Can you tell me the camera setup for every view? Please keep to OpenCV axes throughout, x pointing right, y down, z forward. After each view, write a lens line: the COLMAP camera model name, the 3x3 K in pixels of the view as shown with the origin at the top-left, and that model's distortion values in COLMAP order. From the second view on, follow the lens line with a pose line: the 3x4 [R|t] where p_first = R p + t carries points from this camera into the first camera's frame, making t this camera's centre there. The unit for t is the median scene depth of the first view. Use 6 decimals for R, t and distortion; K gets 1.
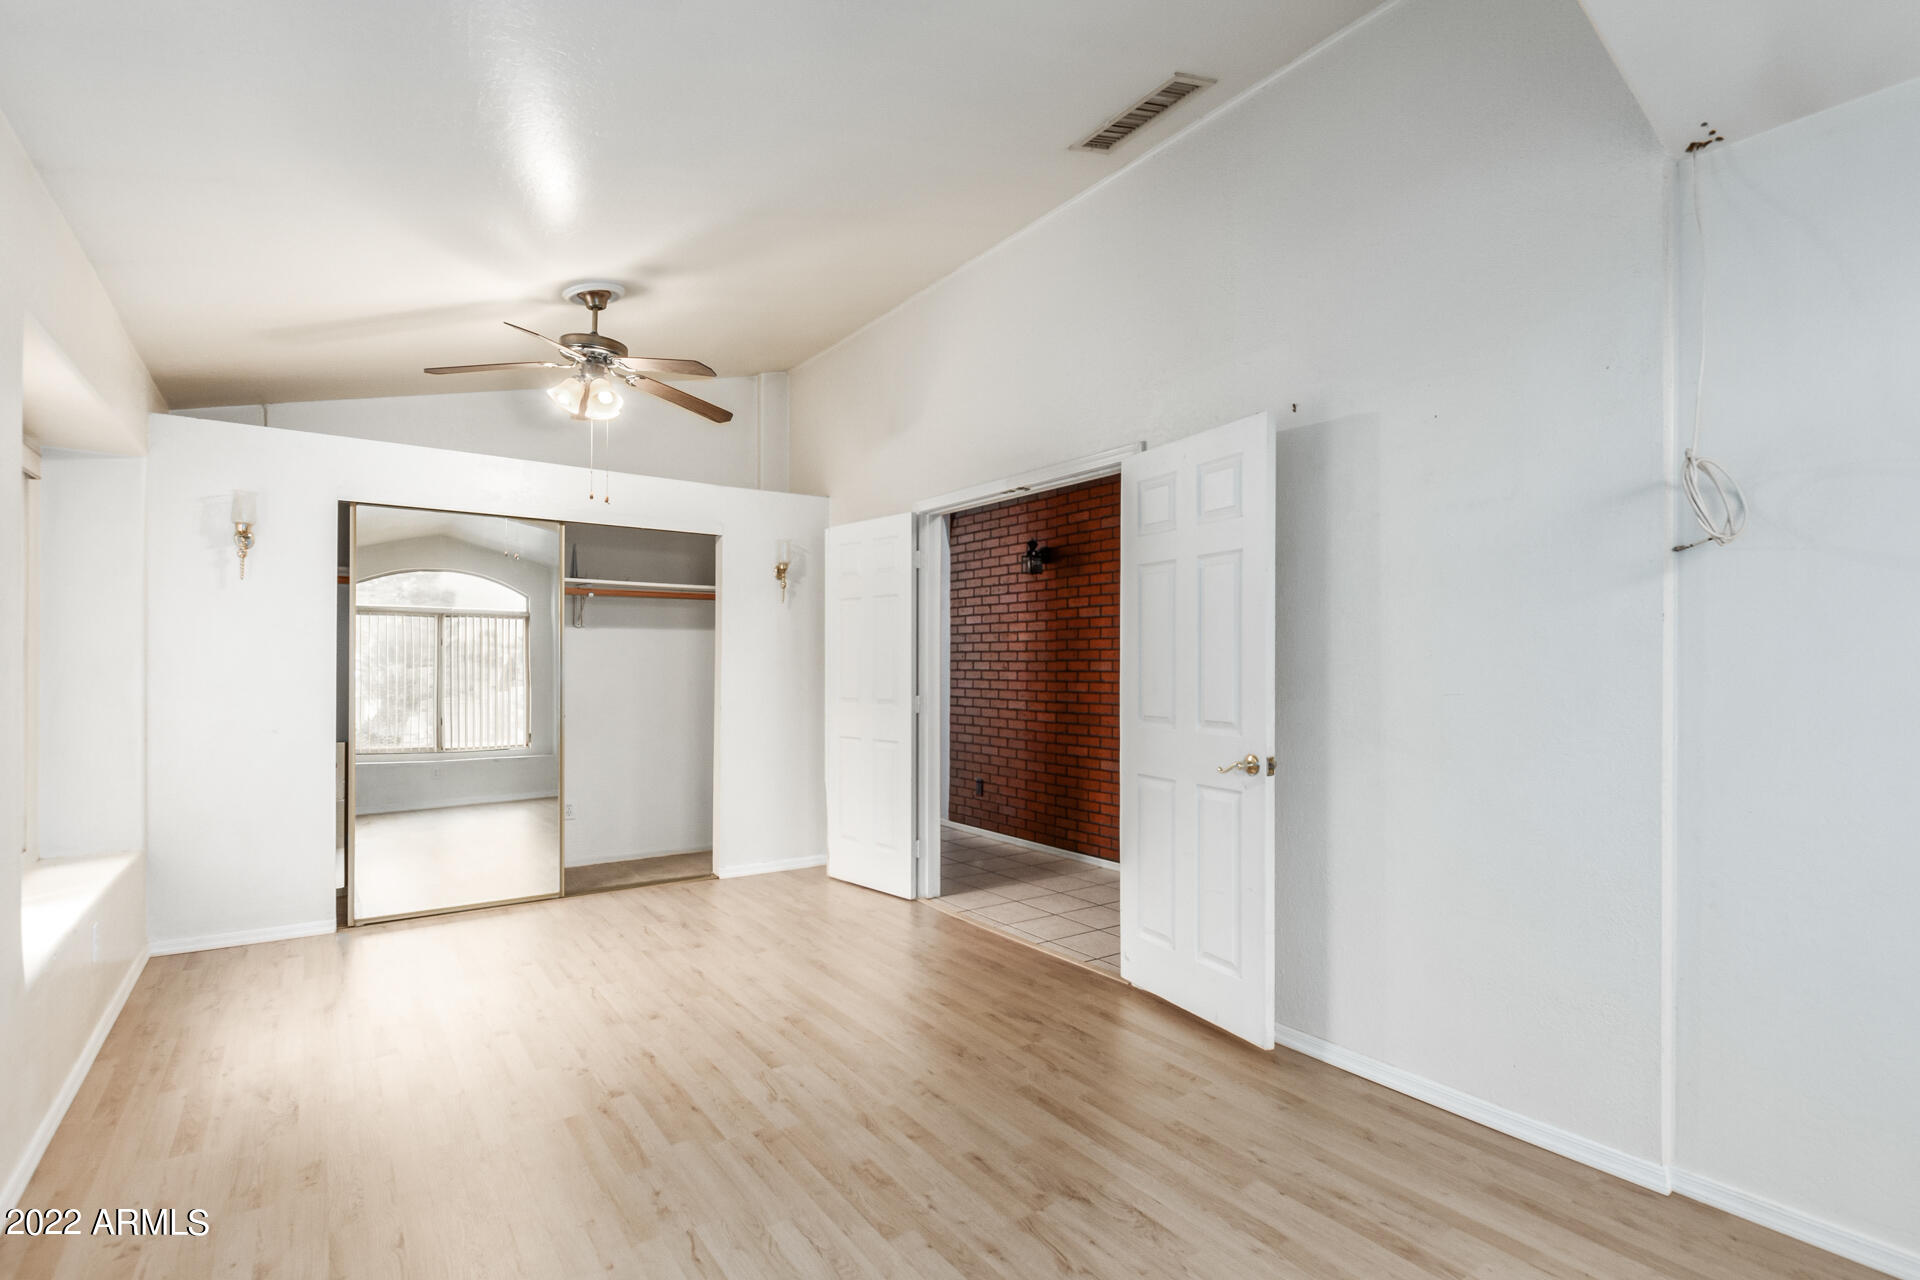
lens RADIAL K [[888.8, 0, 961.7], [0, 888.8, 658.1], [0, 0, 1]] dist [0.002366, -0.001143]
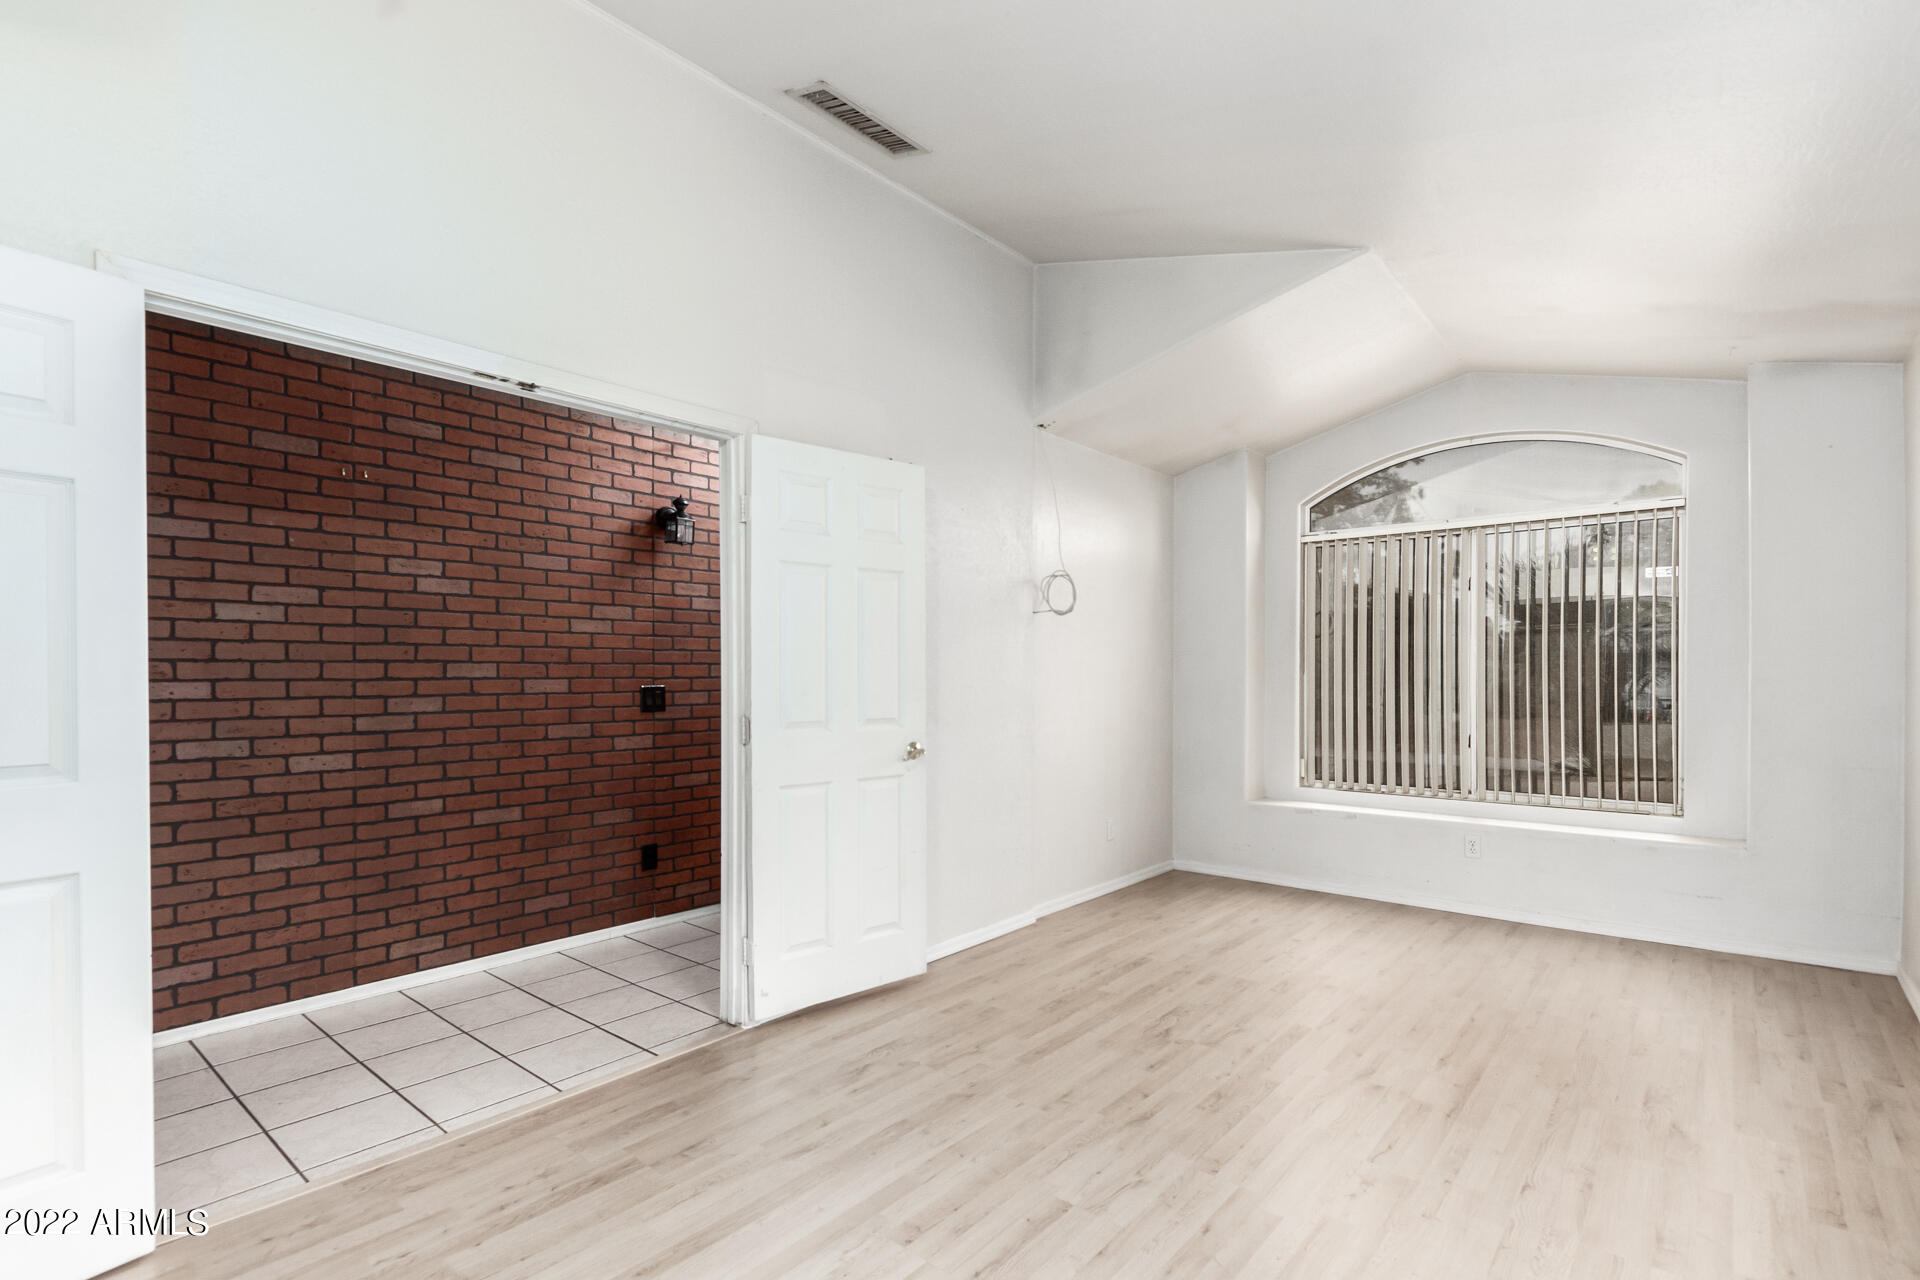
lens RADIAL K [[906.3, 0, 963.0], [0, 906.3, 676.5], [0, 0, 1]] dist [0.000659, -0.000181]
pose [[-0.243408, -0.008162, 0.969890, -0.825038], [-0.007019, 0.999953, 0.006653, 0.008833], [-0.969899, -0.005188, -0.243454, 1.133593]]
